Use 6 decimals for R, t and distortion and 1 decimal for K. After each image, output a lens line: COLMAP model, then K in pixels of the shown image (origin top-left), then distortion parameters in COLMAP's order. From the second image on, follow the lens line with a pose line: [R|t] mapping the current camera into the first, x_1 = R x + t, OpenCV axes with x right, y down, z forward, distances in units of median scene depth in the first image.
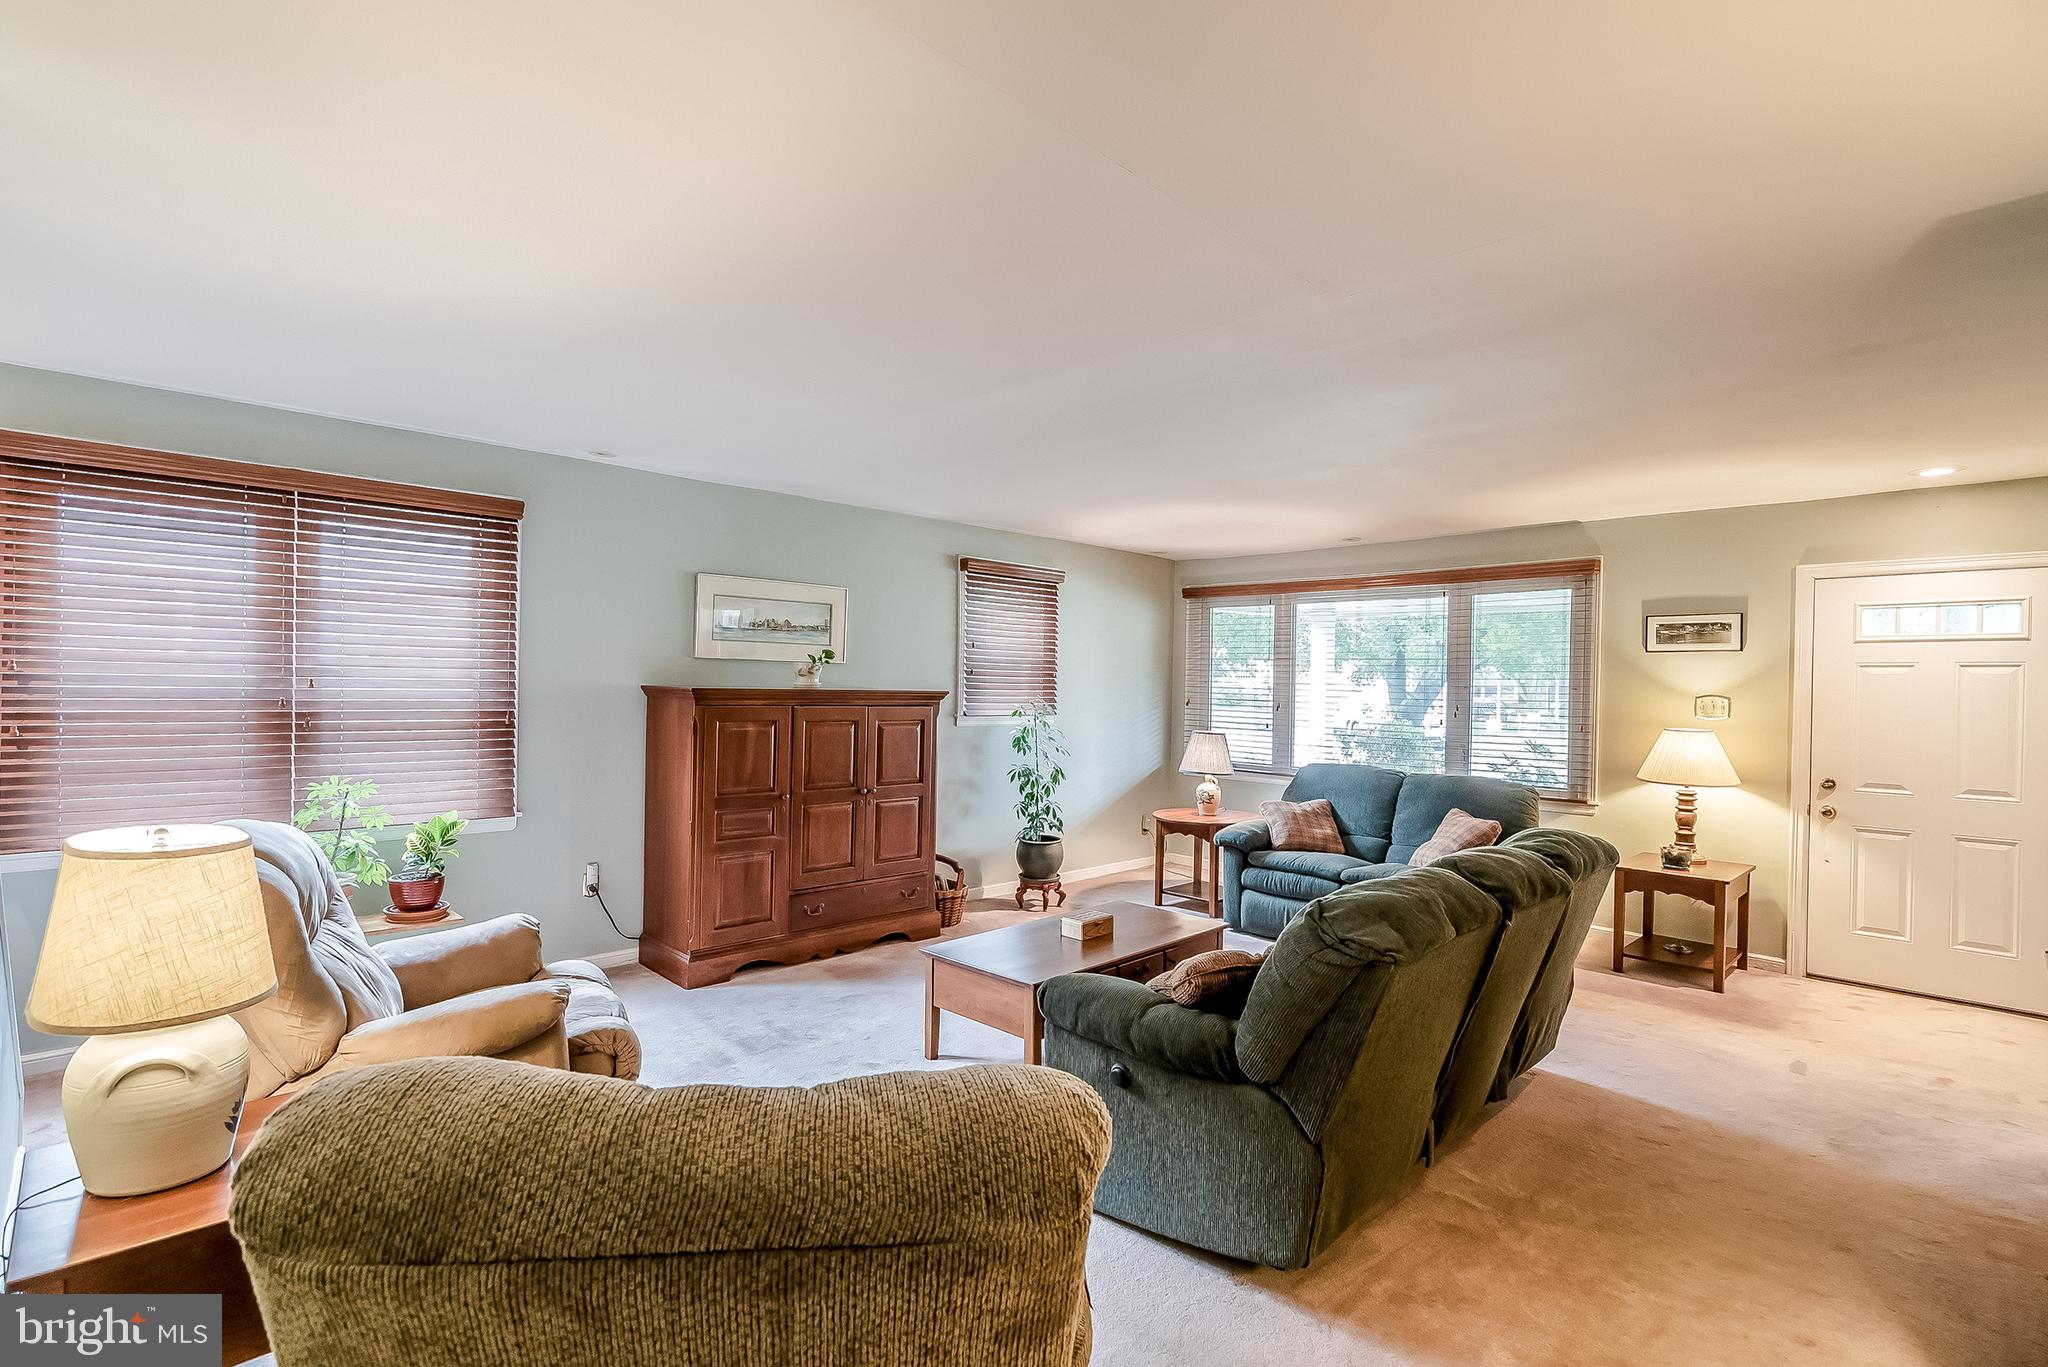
lens RADIAL K [[923.3, 0, 1019.3], [0, 923.3, 692.5], [0, 0, 1]] dist [-0.001105, -0.000010]
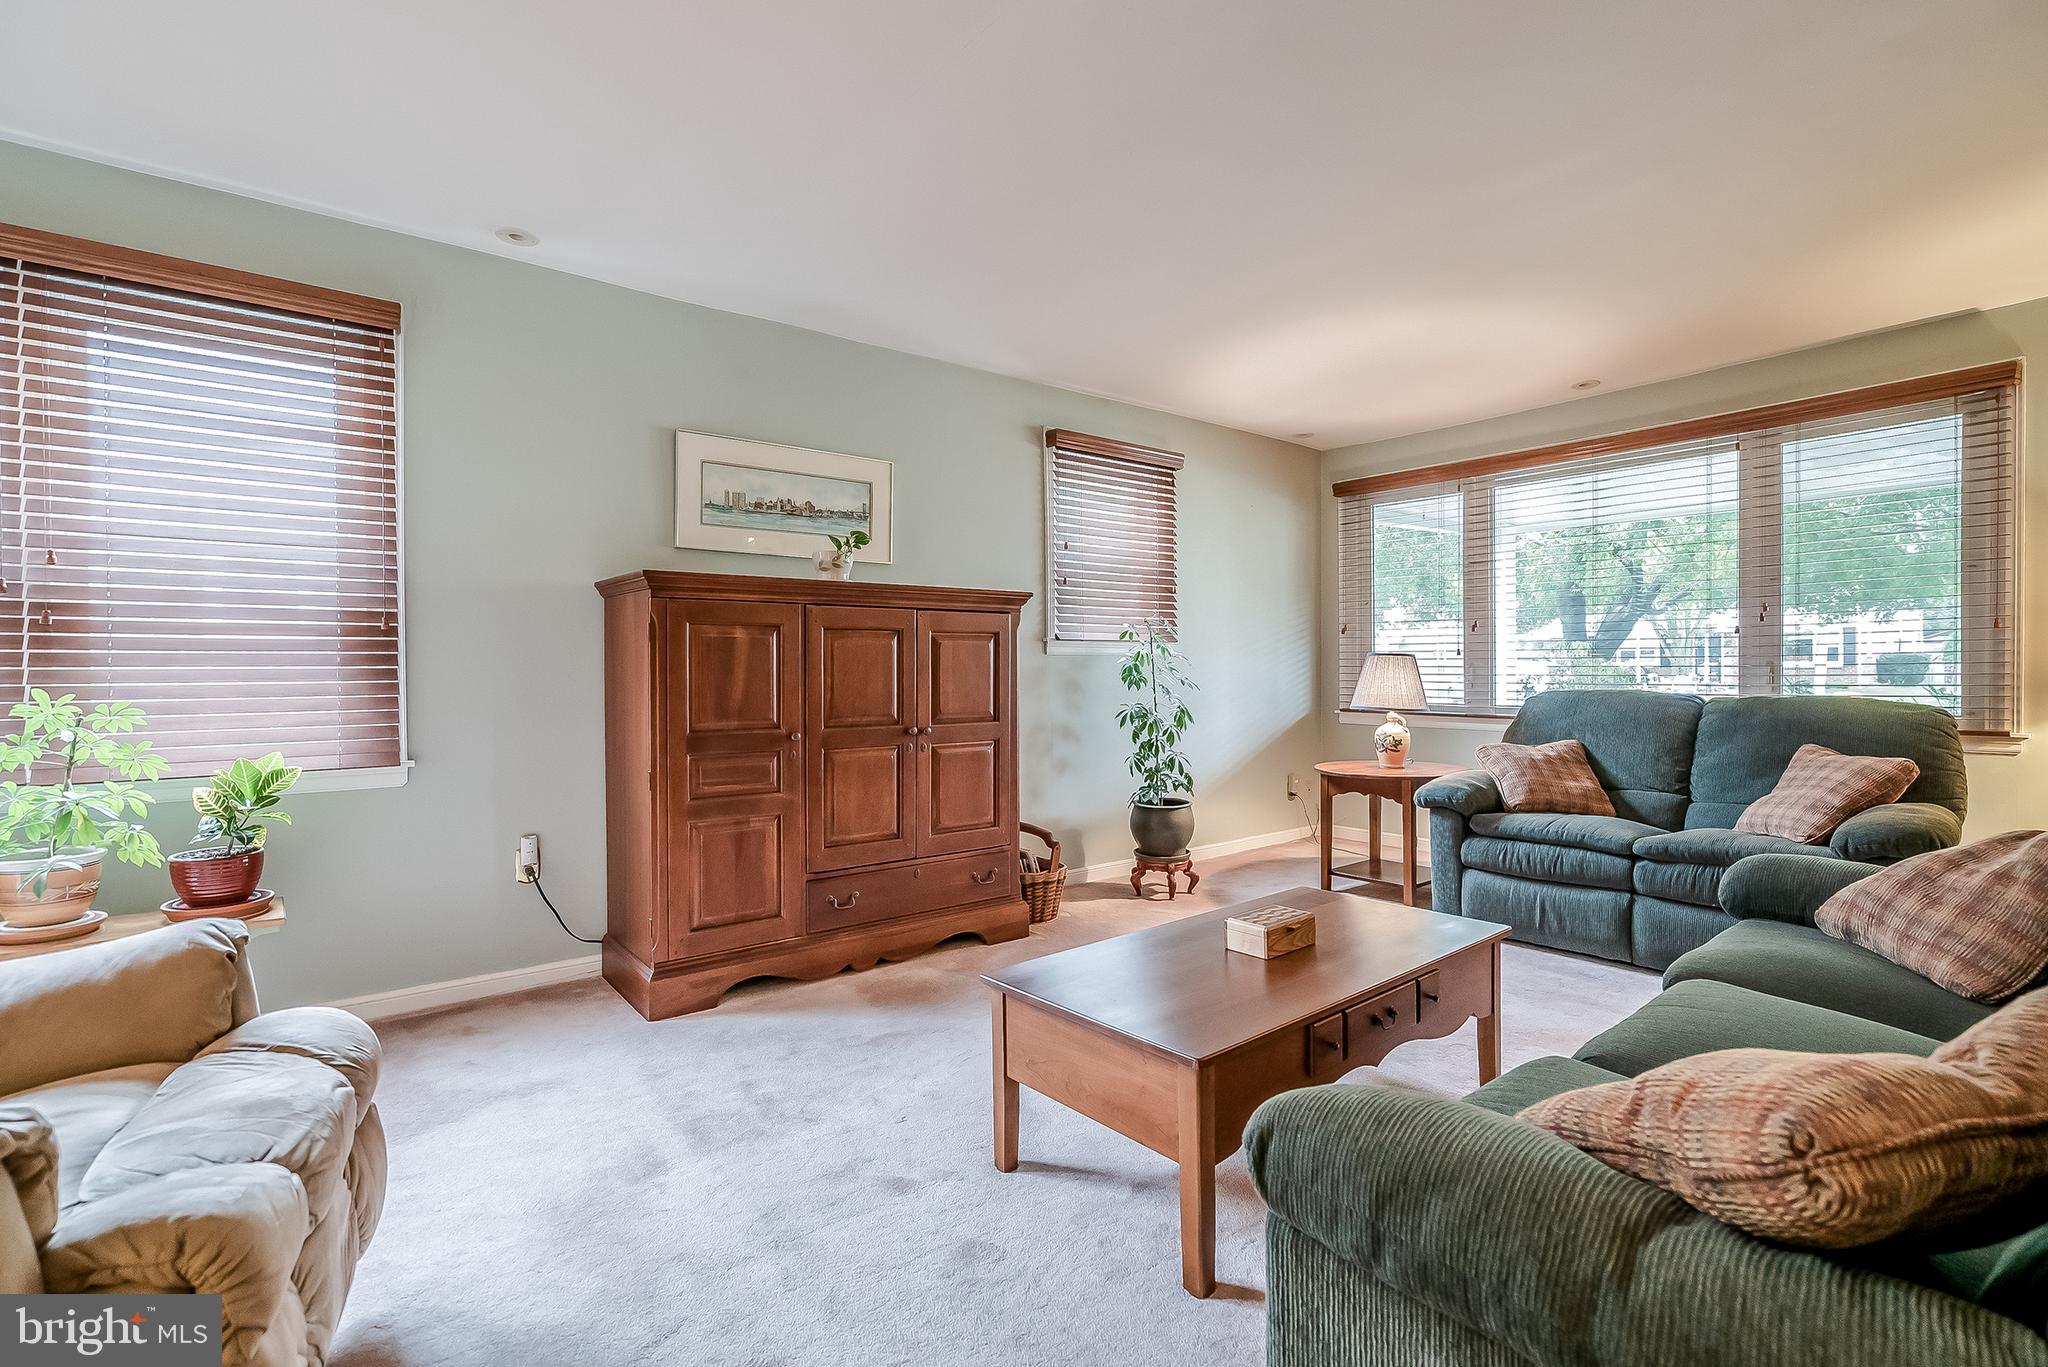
lens RADIAL K [[923.3, 0, 1027.7], [0, 923.3, 673.6], [0, 0, 1]] dist [-0.001105, -0.000010]
pose [[0.995224, -0.023404, -0.094776, -0.015241], [0.023327, 0.999726, -0.001914, 0.067838], [0.094795, -0.000306, 0.995497, 0.315871]]
